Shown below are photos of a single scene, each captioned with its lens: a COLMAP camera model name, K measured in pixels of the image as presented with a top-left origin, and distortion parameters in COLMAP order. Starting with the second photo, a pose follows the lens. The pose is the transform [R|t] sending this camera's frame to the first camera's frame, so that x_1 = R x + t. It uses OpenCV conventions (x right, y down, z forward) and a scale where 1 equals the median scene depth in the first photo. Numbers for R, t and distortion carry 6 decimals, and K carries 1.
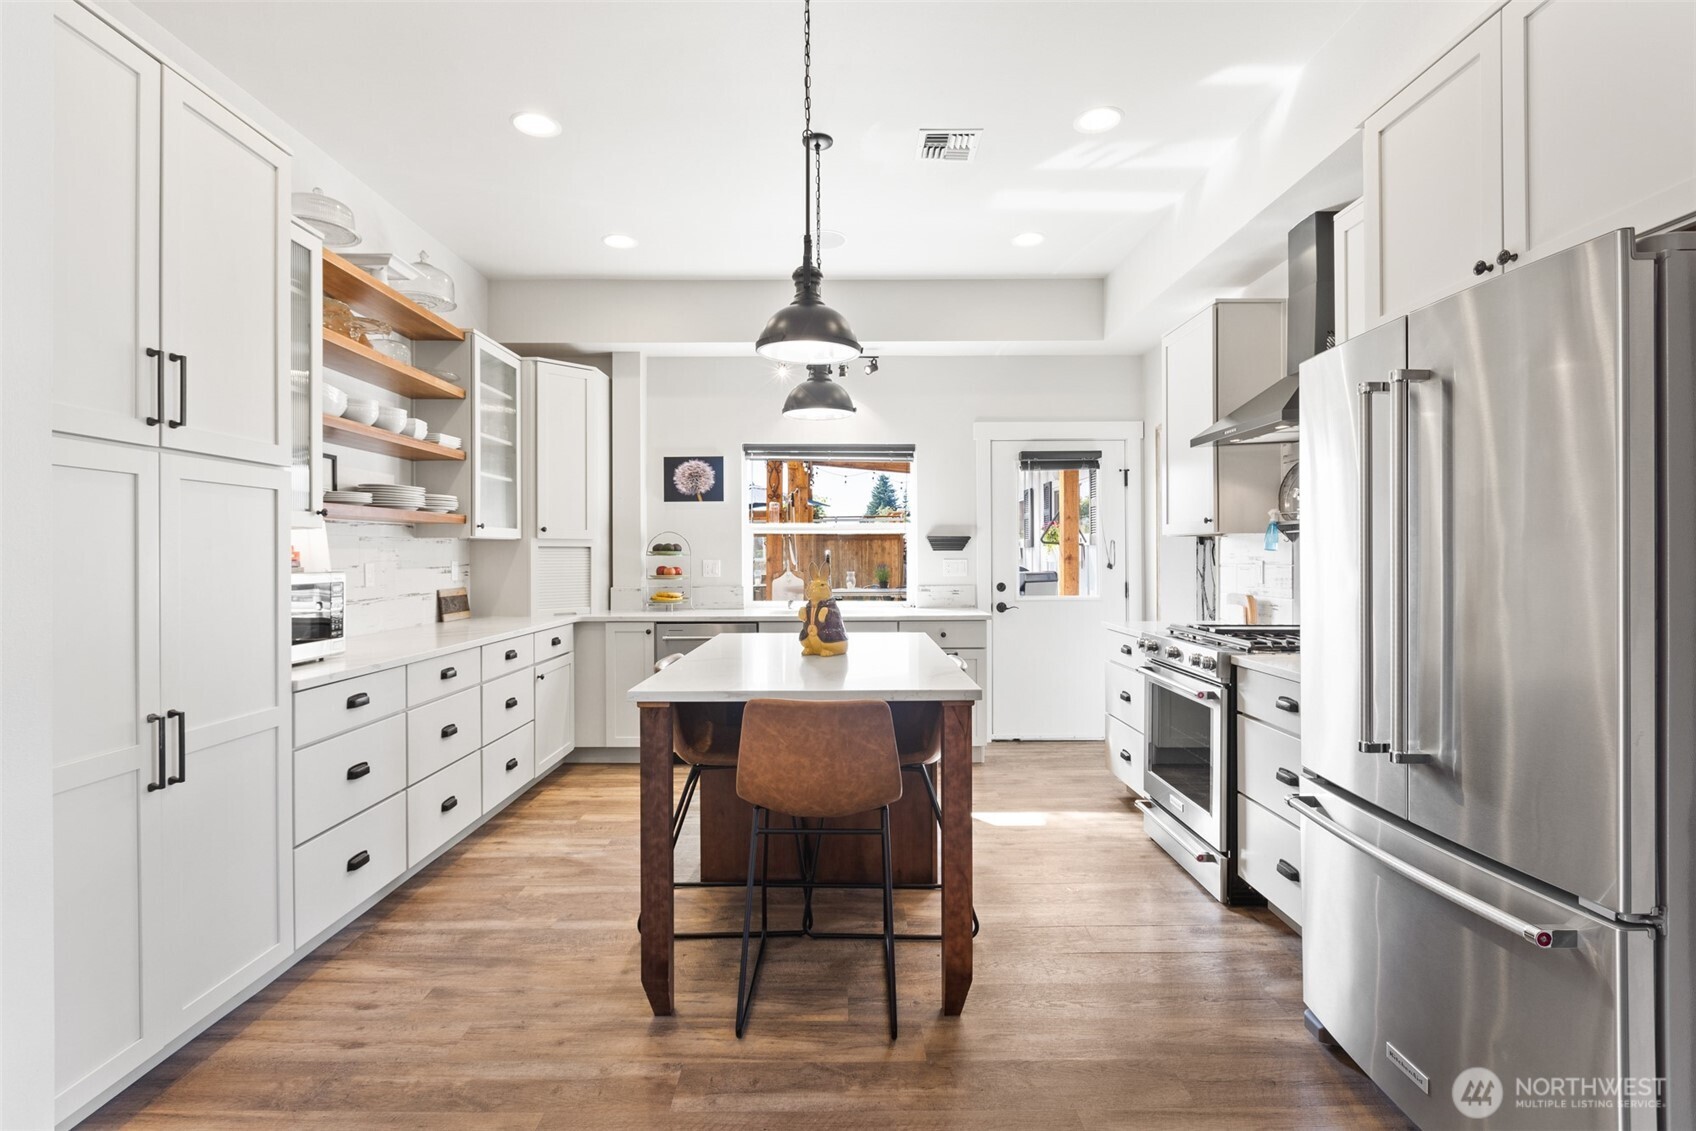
lens RADIAL K [[817.7, 0, 850.1], [0, 817.7, 556.1], [0, 0, 1]] dist [0.000284, 0.000036]
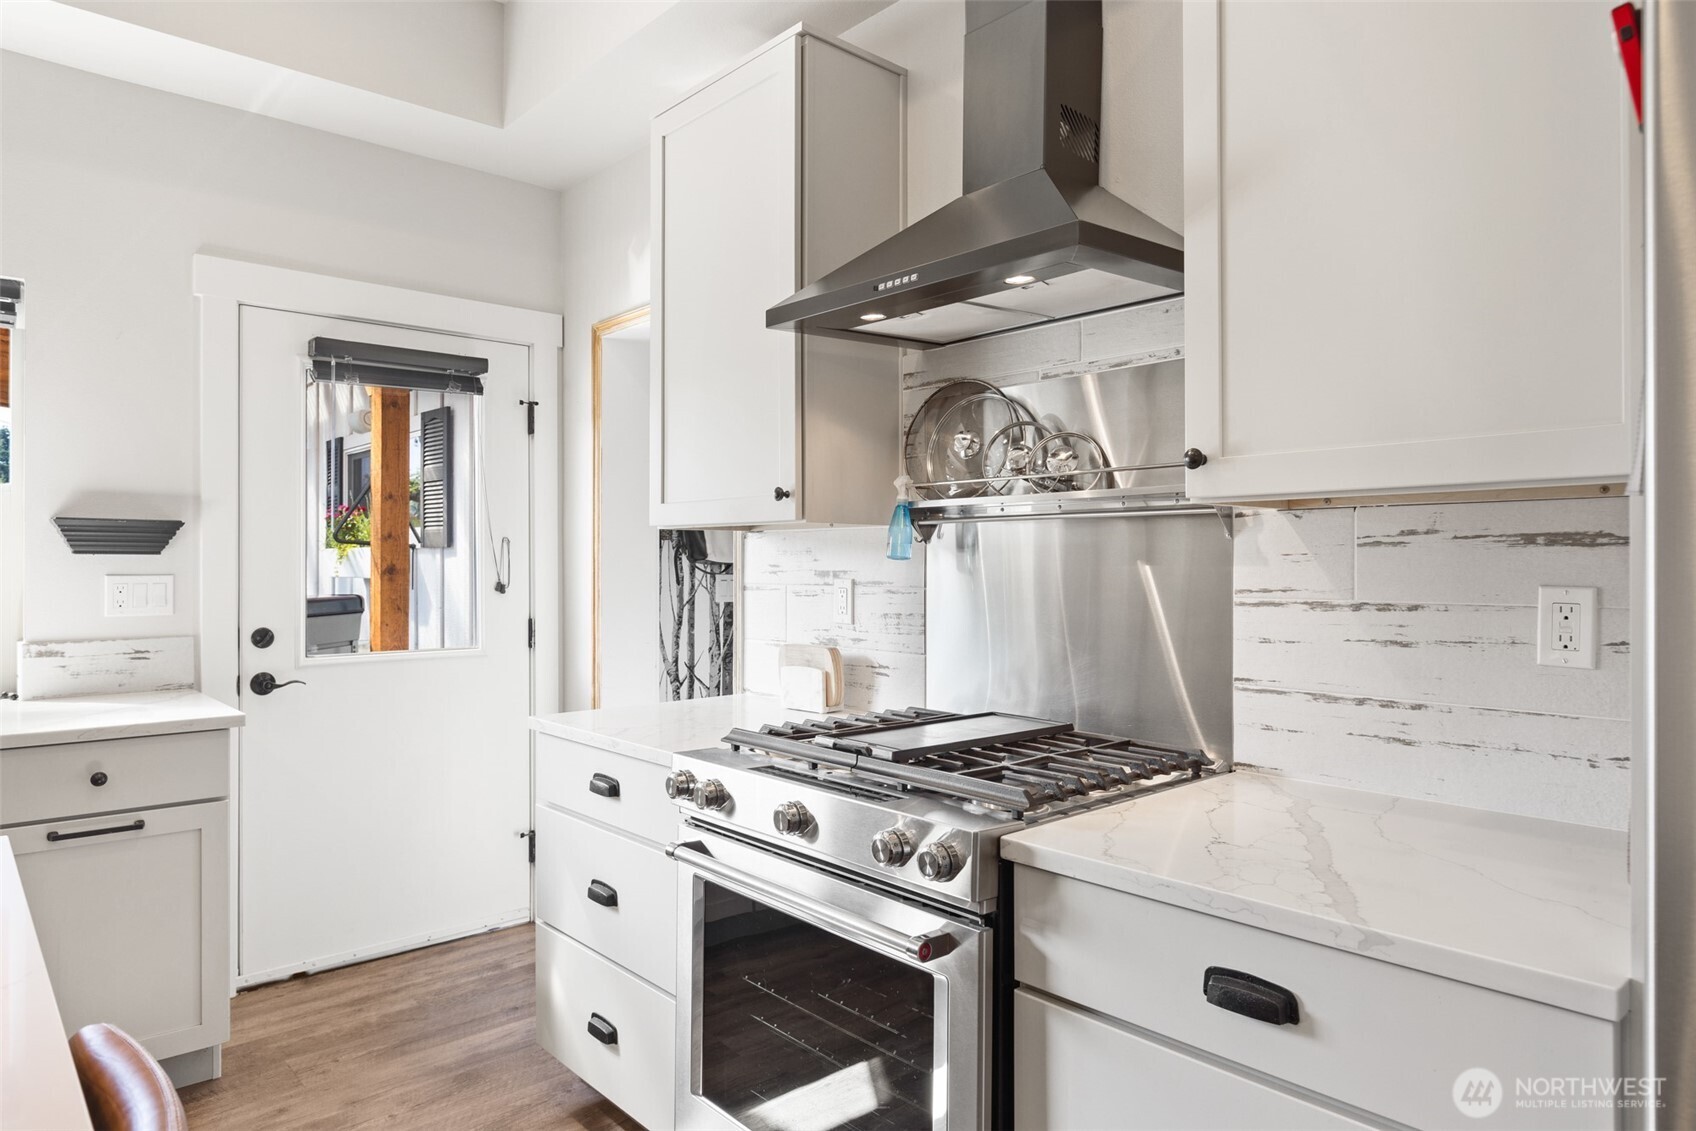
lens RADIAL K [[1056.0, 0, 855.3], [0, 1056.0, 559.1], [0, 0, 1]] dist [-0.010193, -0.003509]
pose [[0.750769, 0.007477, 0.660522, 0.053651], [-0.003055, 0.999965, -0.007848, -0.001468], [-0.660557, 0.003874, 0.750766, 0.391578]]
